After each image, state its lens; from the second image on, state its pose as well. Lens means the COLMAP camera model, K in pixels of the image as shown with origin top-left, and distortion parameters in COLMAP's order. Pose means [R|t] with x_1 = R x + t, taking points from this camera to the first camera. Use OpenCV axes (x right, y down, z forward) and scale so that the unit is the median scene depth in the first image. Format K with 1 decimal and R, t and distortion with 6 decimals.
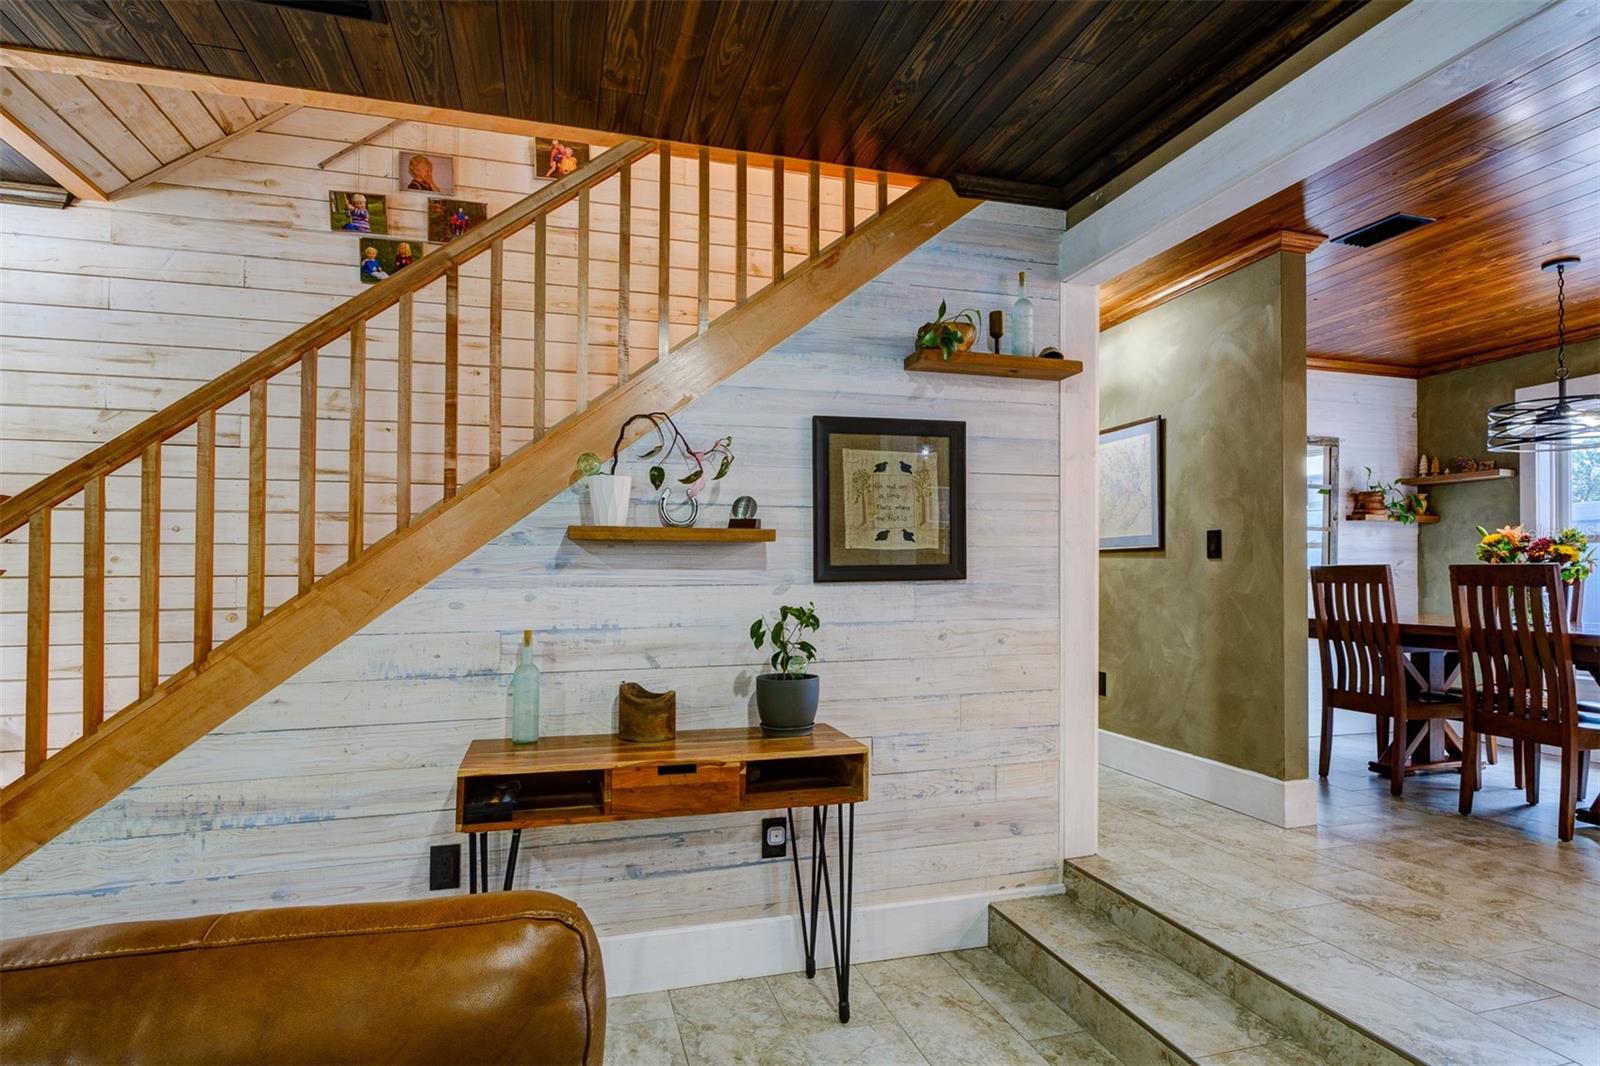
lens RADIAL K [[850.1, 0, 815.4], [0, 850.1, 558.1], [0, 0, 1]] dist [-0.000187, -0.000582]
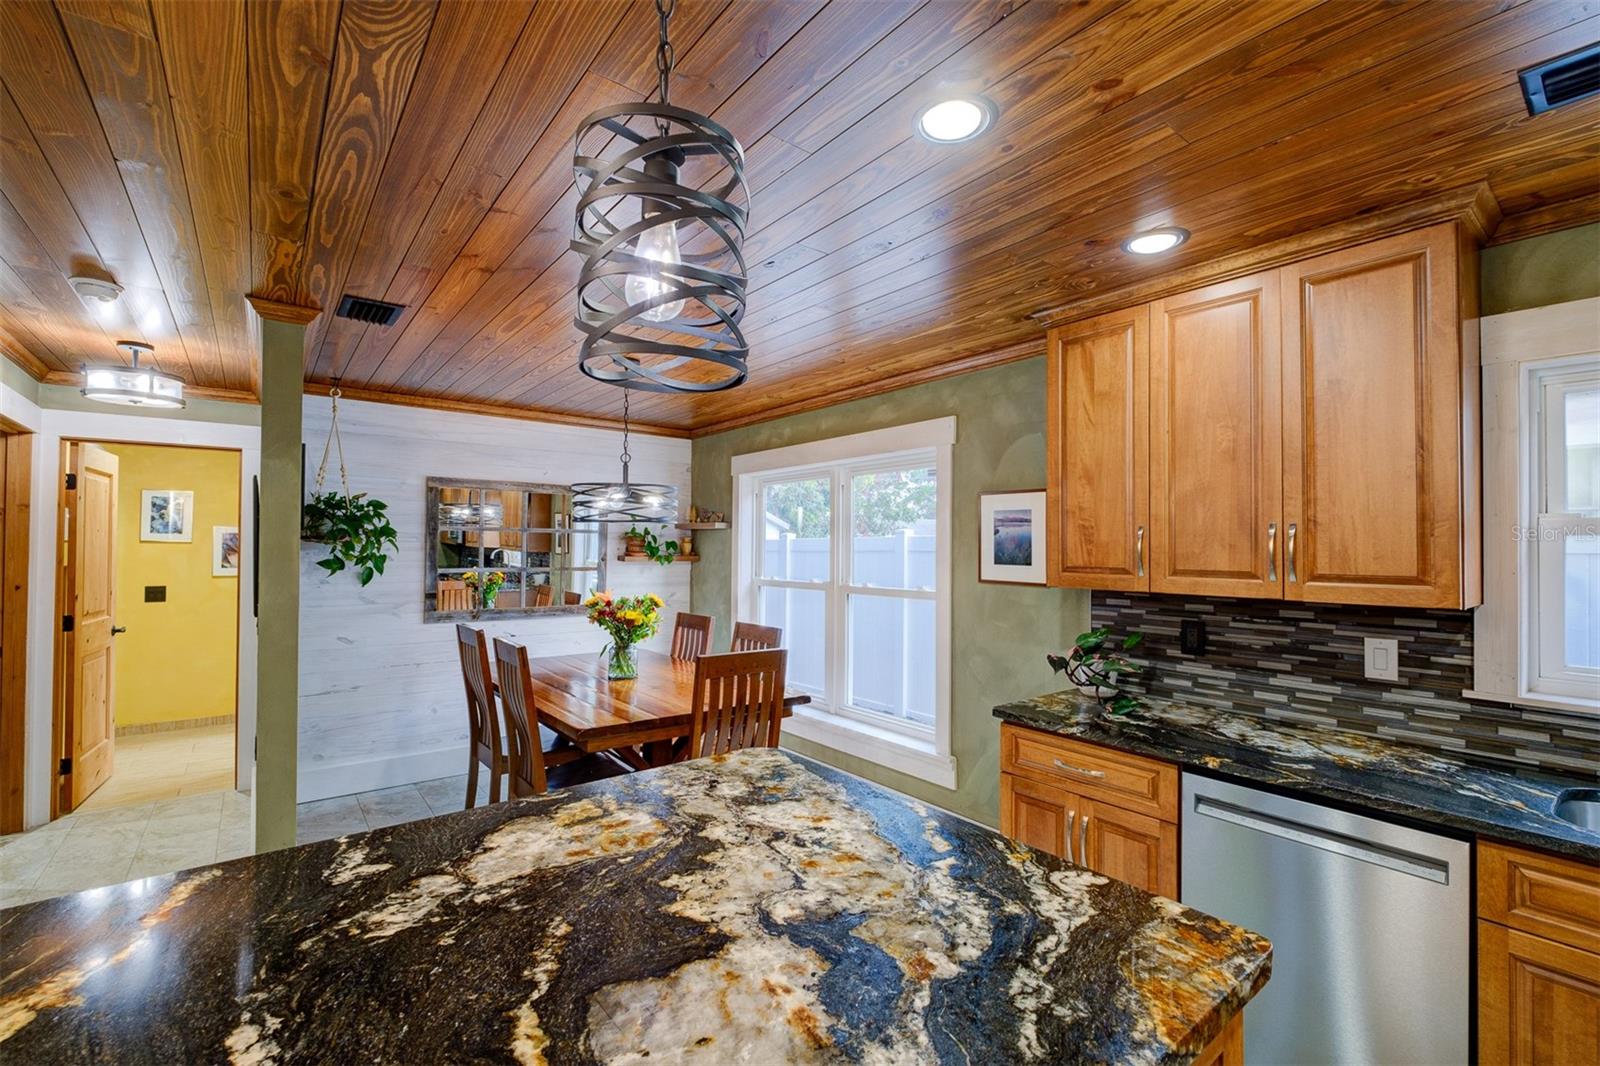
lens RADIAL K [[689.8, 0, 805.8], [0, 689.8, 536.9], [0, 0, 1]] dist [-0.002155, -0.000551]
pose [[0.927645, 0.009525, 0.373342, 1.024682], [-0.011210, 0.999934, 0.002341, -0.160013], [-0.373295, -0.006357, 0.927691, 0.080912]]
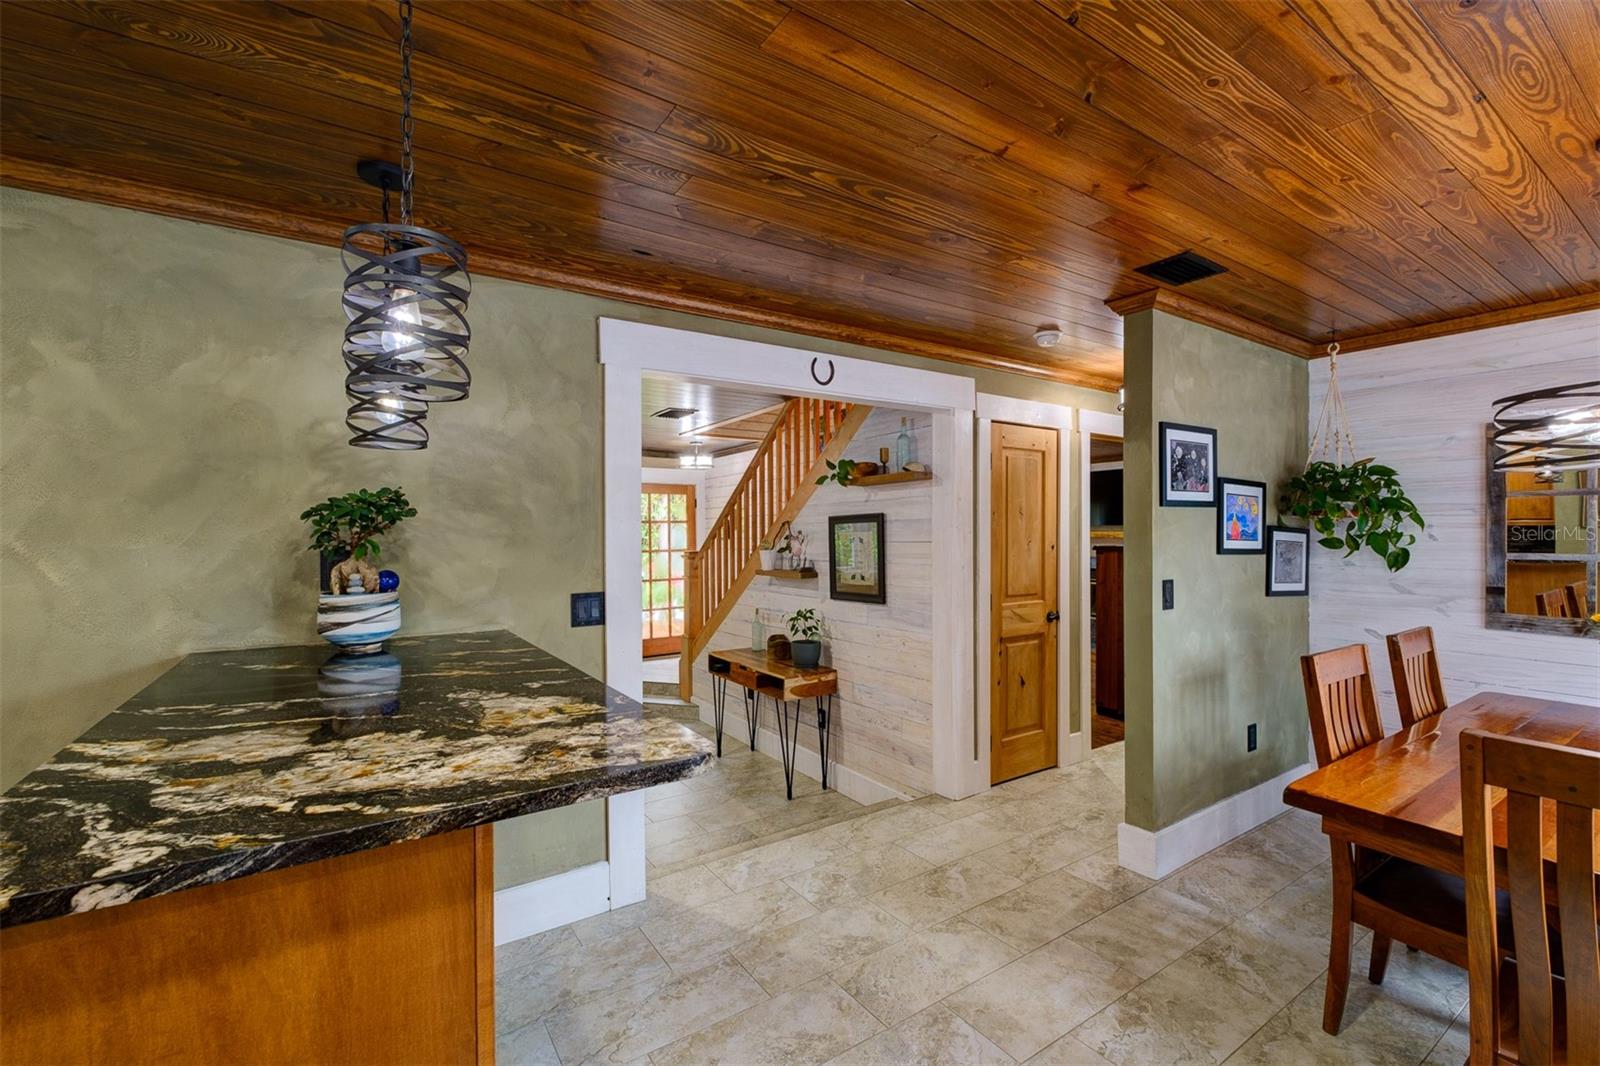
lens RADIAL K [[687.5, 0, 805.6], [0, 687.5, 534.2], [0, 0, 1]] dist [0.003601, -0.004955]
pose [[0.301060, -0.001300, -0.953604, 1.536031], [0.022633, 0.999727, 0.005782, -0.135450], [0.953337, -0.023324, 0.301007, 0.453630]]
